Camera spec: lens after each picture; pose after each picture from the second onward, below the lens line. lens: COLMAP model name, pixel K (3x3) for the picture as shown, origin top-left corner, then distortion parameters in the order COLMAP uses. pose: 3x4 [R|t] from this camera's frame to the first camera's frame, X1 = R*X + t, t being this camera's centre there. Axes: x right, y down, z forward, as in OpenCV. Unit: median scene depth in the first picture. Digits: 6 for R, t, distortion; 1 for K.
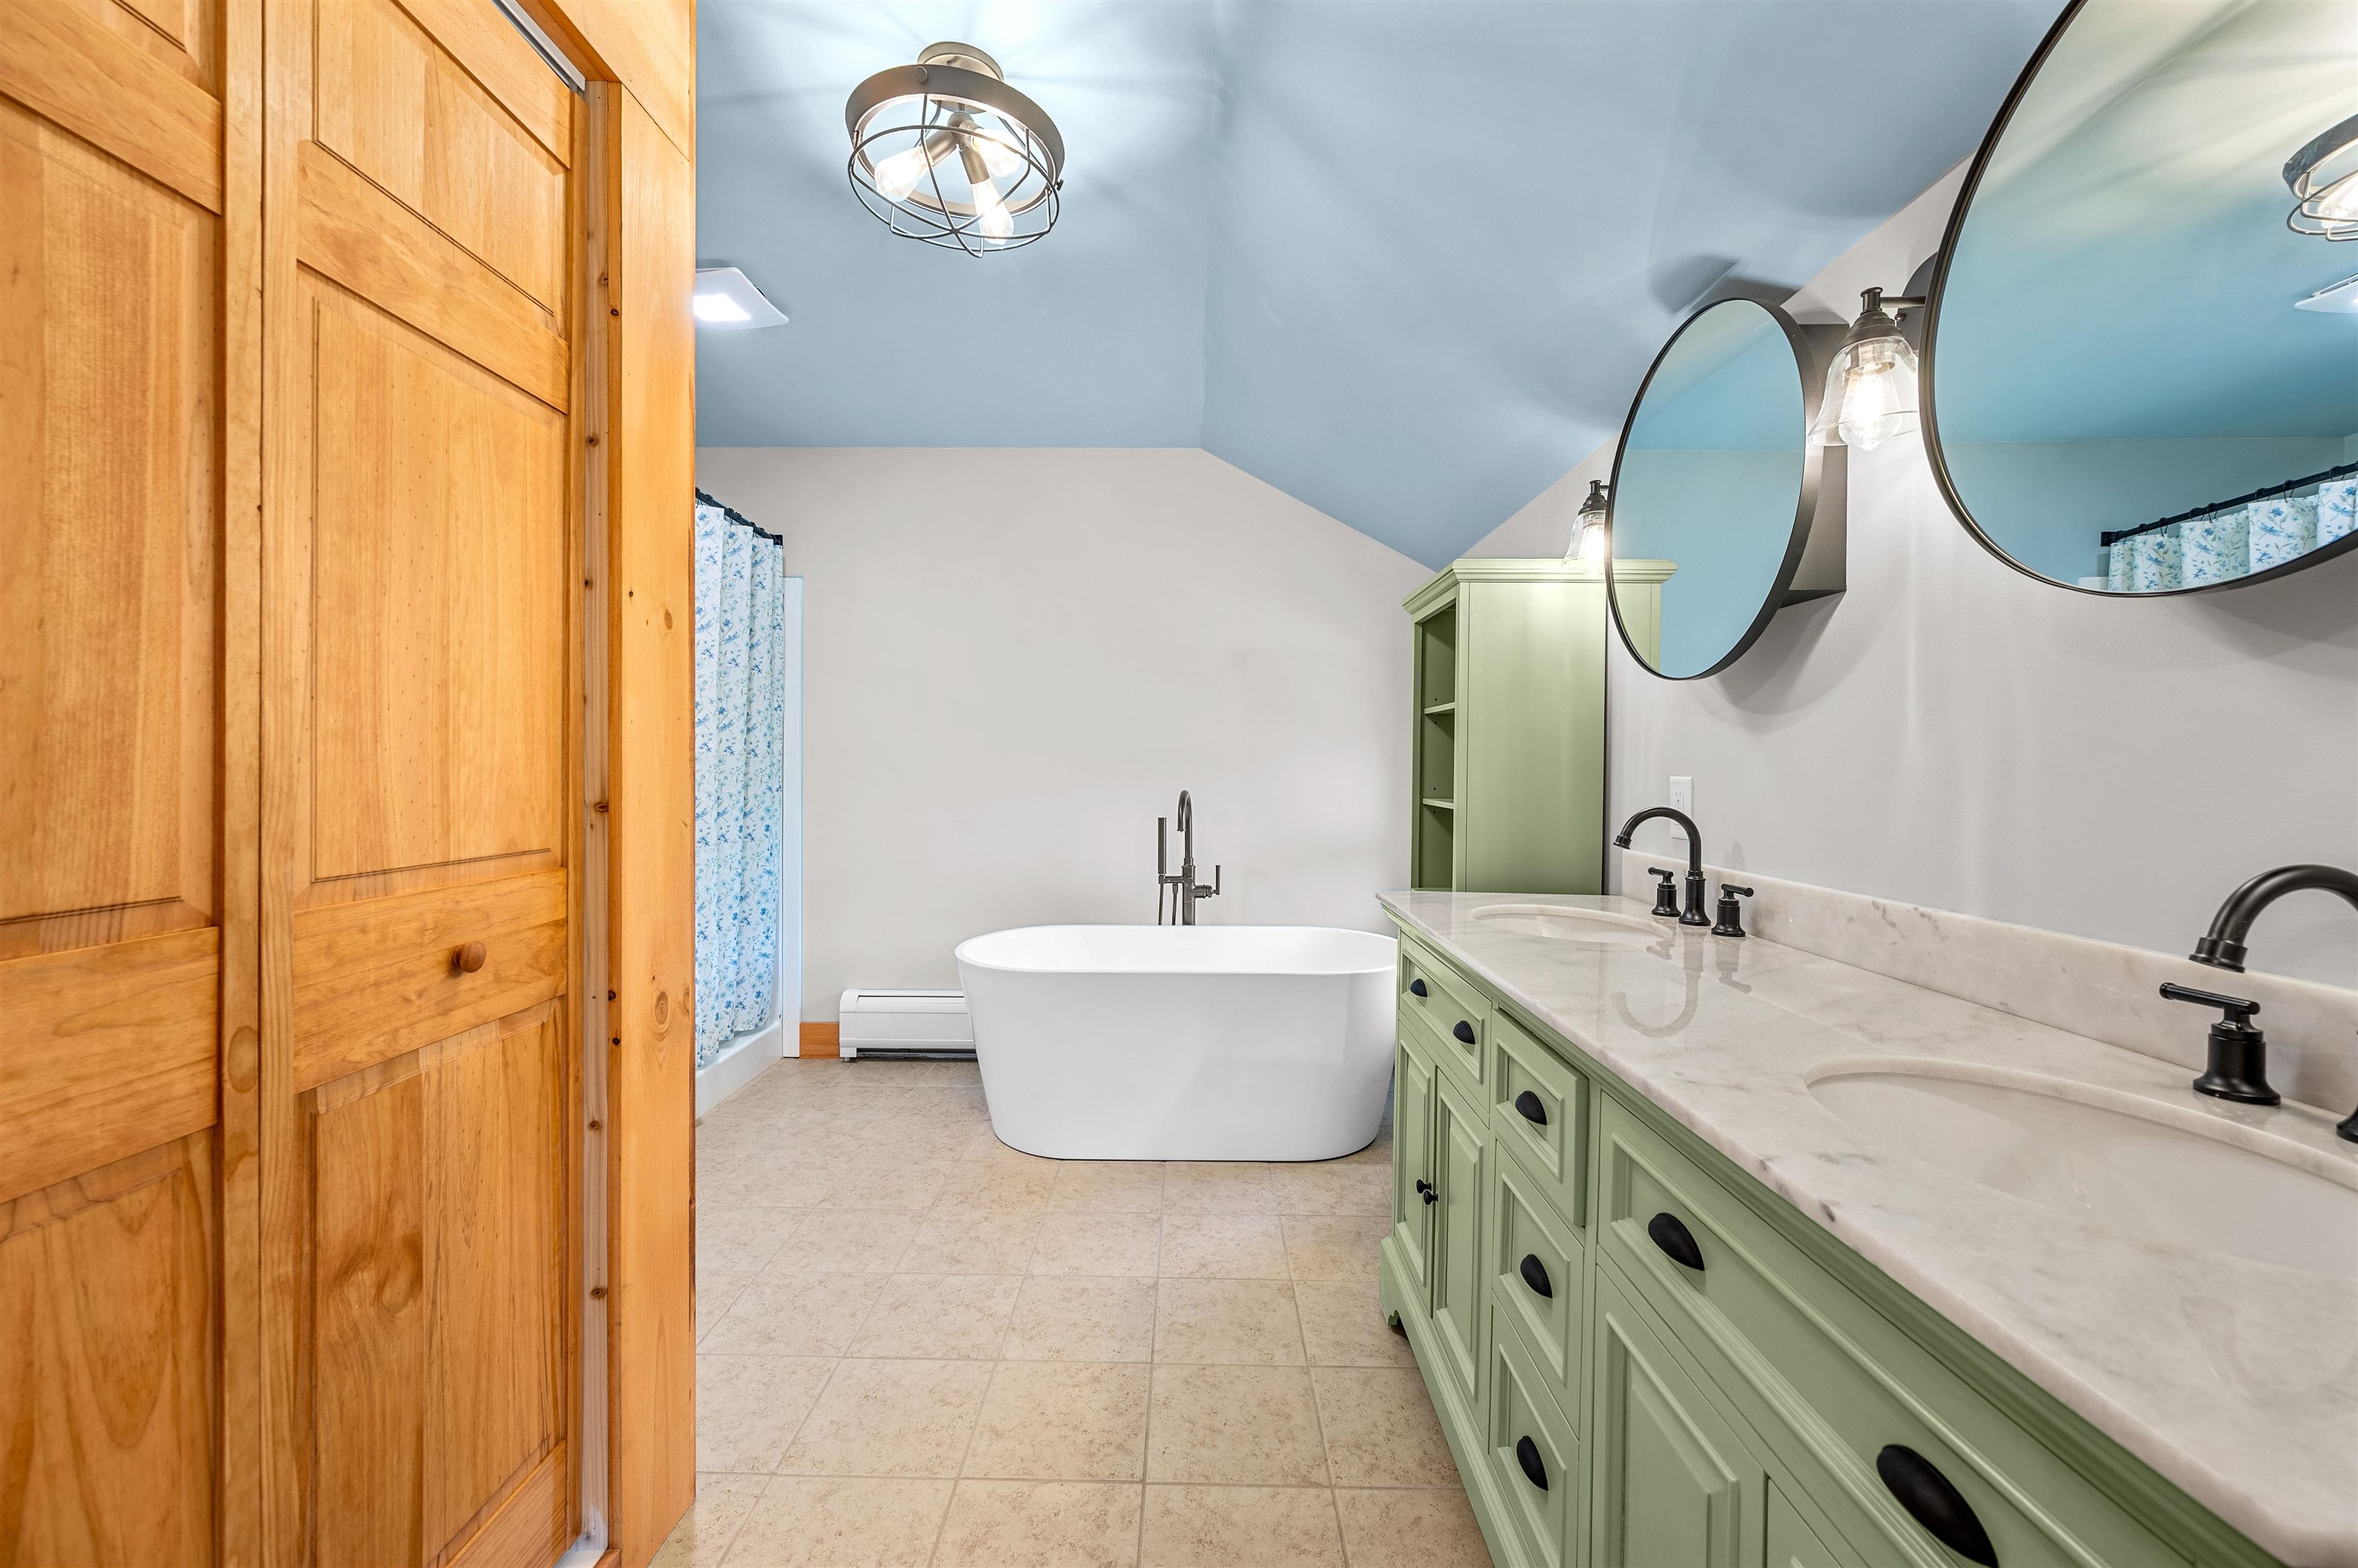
lens RADIAL K [[957.1, 0, 1151.4], [0, 957.1, 771.6], [0, 0, 1]] dist [-0.000581, 0.000280]
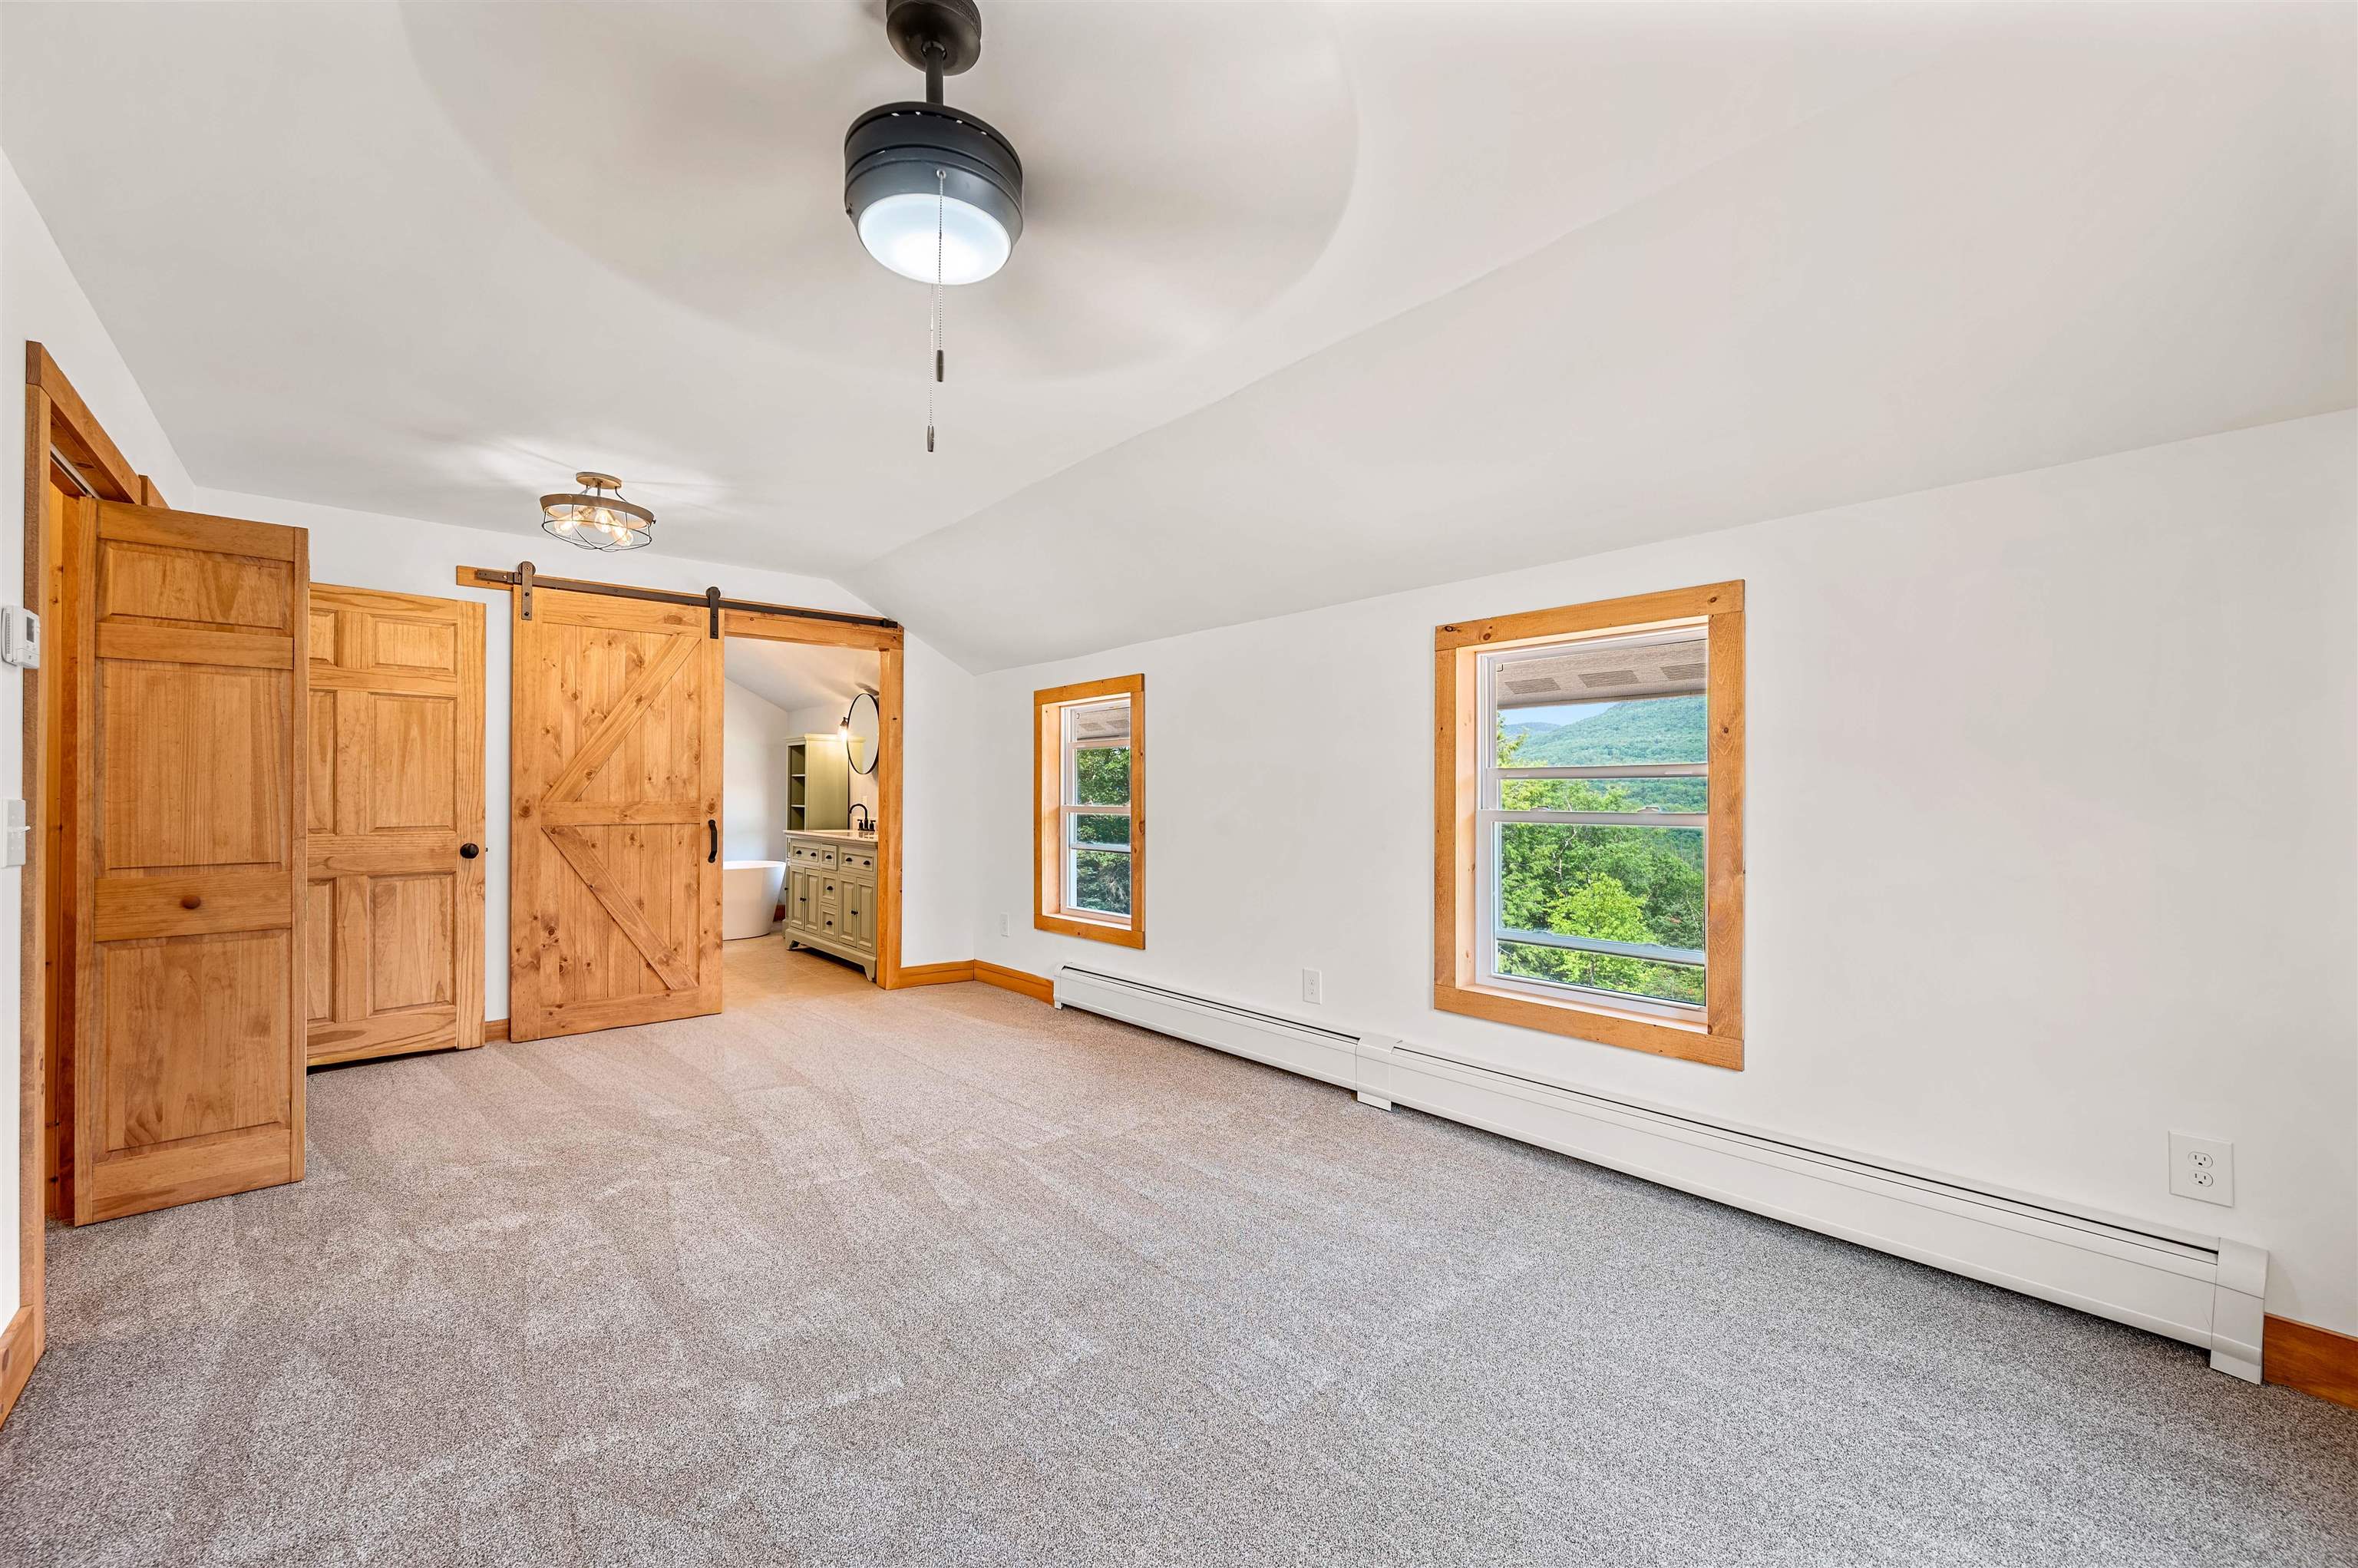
lens RADIAL K [[957.1, 0, 1165.8], [0, 957.1, 783.4], [0, 0, 1]] dist [-0.000581, 0.000280]
pose [[0.746456, -0.002396, 0.665430, -1.072955], [0.009642, 0.999927, -0.007216, -0.006927], [-0.665364, 0.011802, 0.746425, -2.587649]]
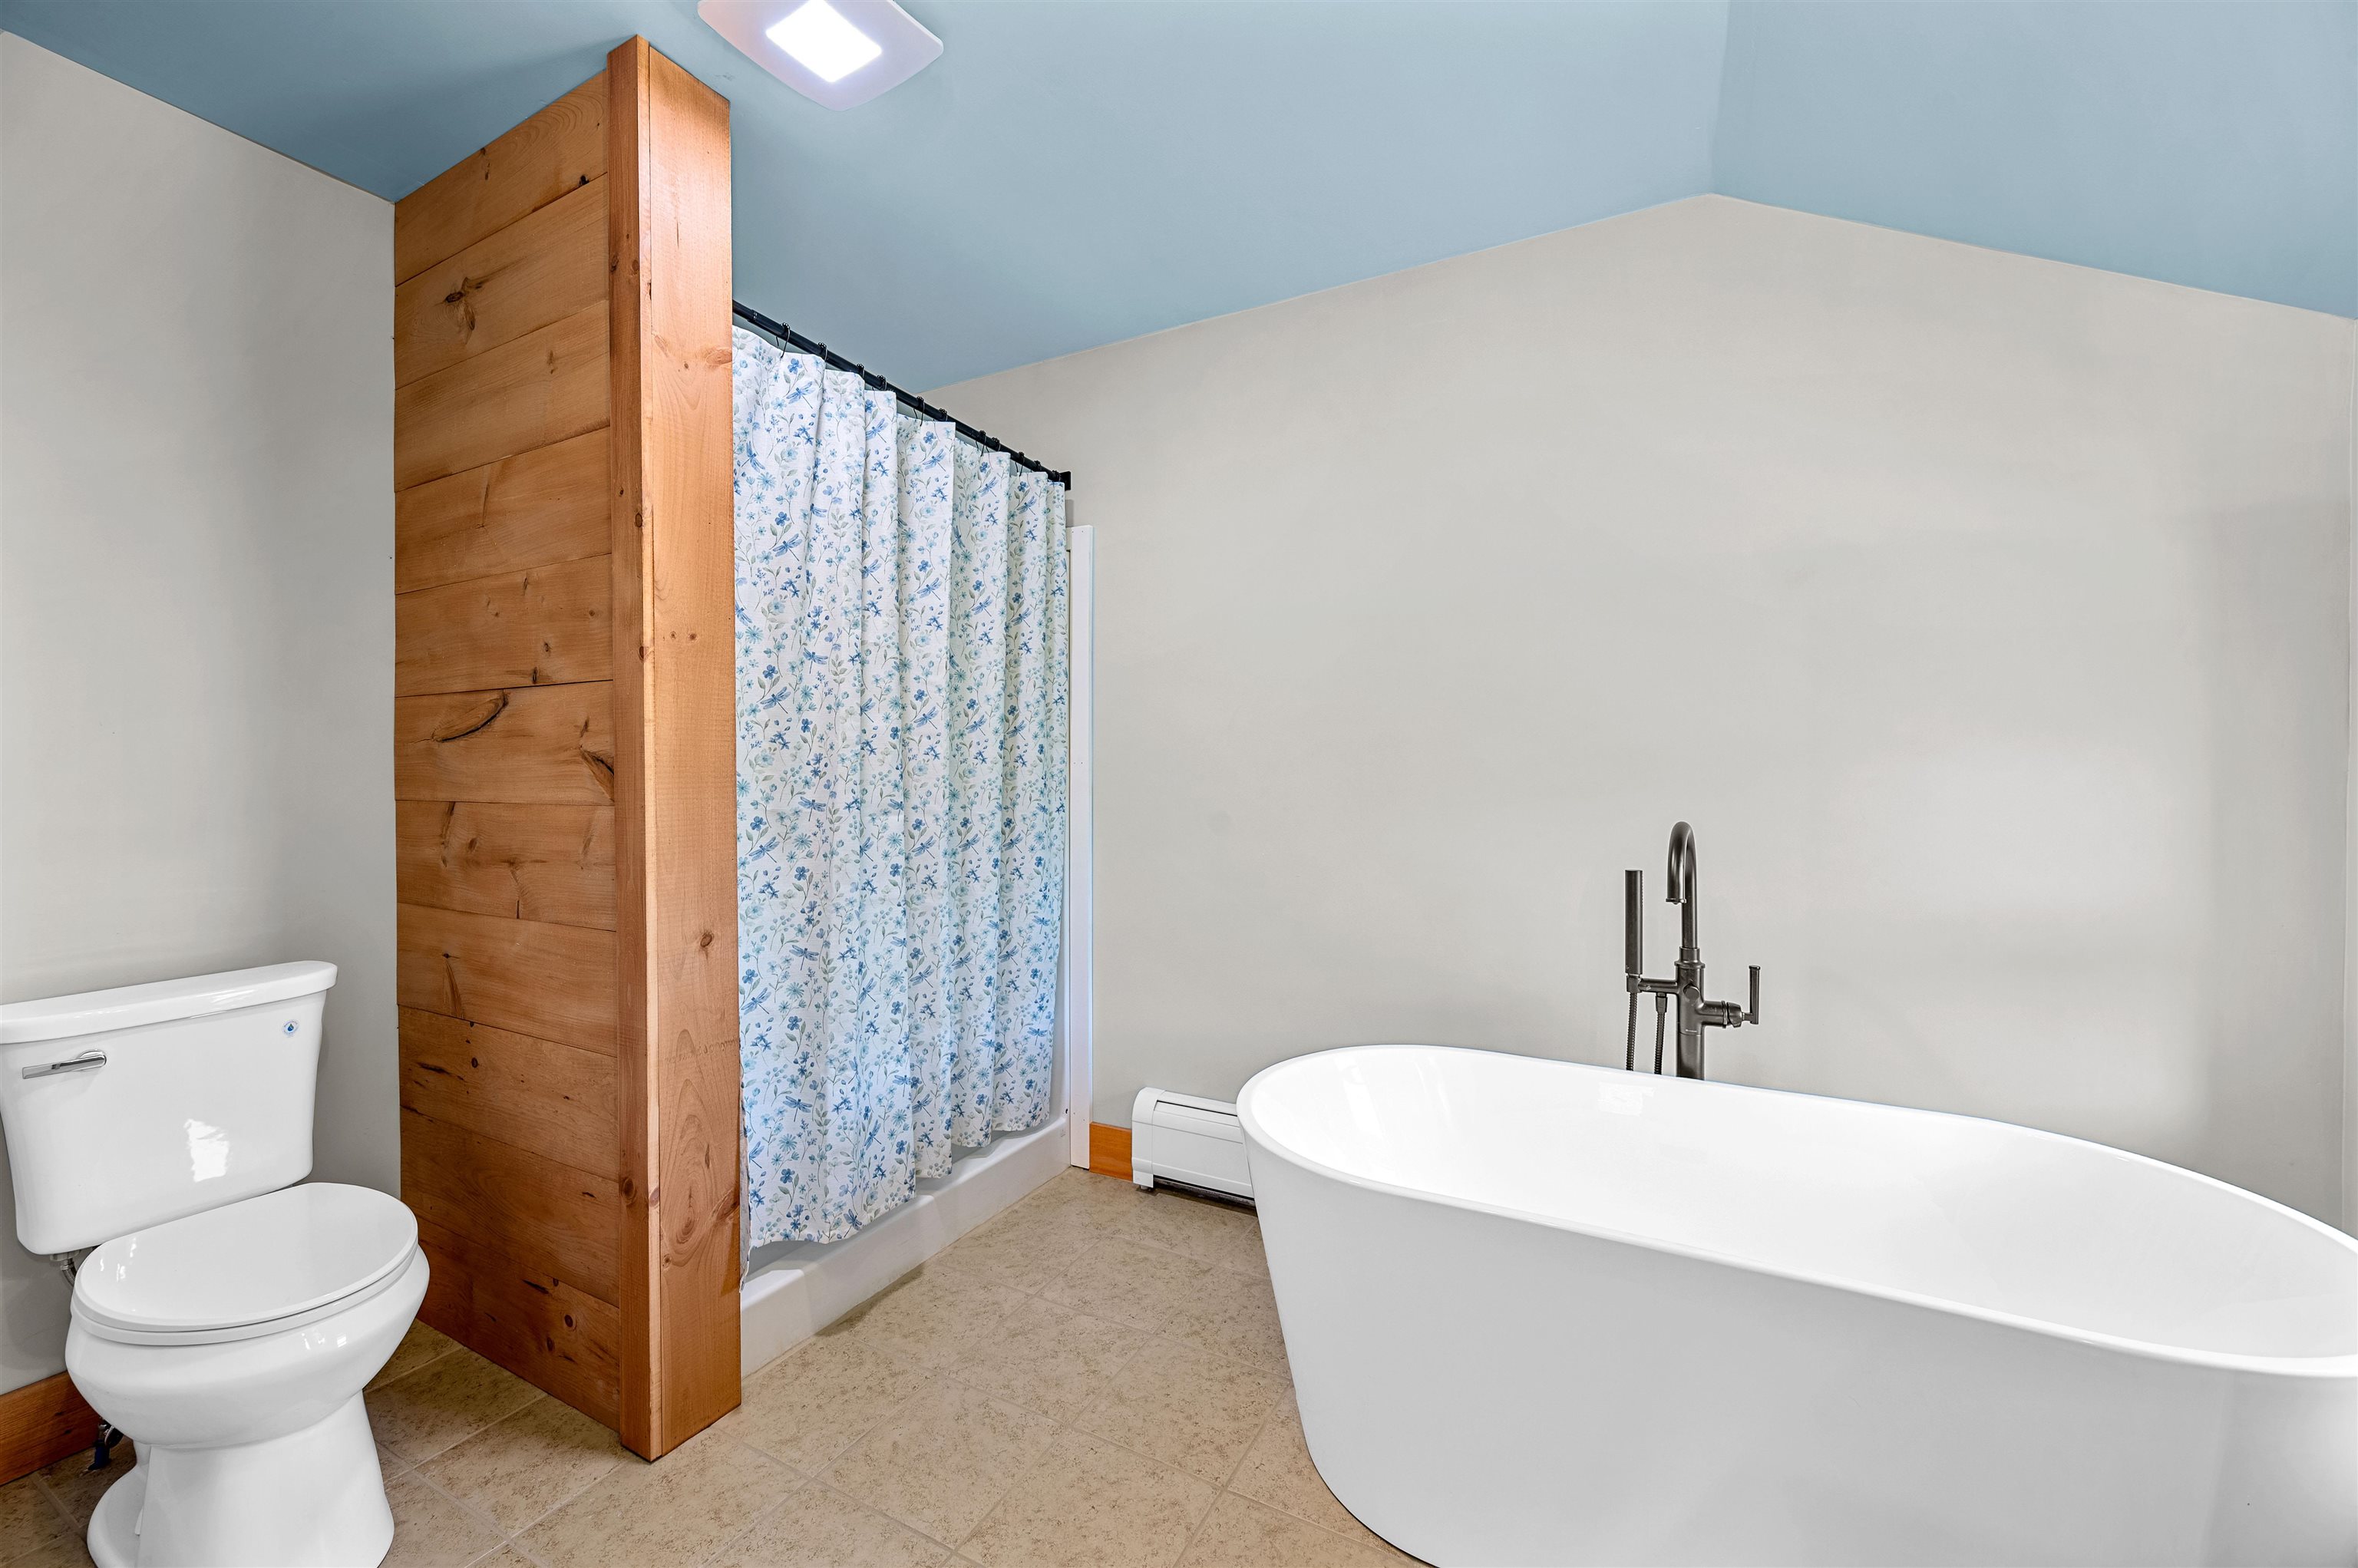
lens RADIAL K [[957.1, 0, 1151.4], [0, 957.1, 775.3], [0, 0, 1]] dist [-0.000581, 0.000280]
pose [[0.896176, -0.004010, -0.443681, 0.012537], [0.002584, 0.999989, -0.003820, -0.009276], [0.443692, 0.002277, 0.896177, 0.689372]]
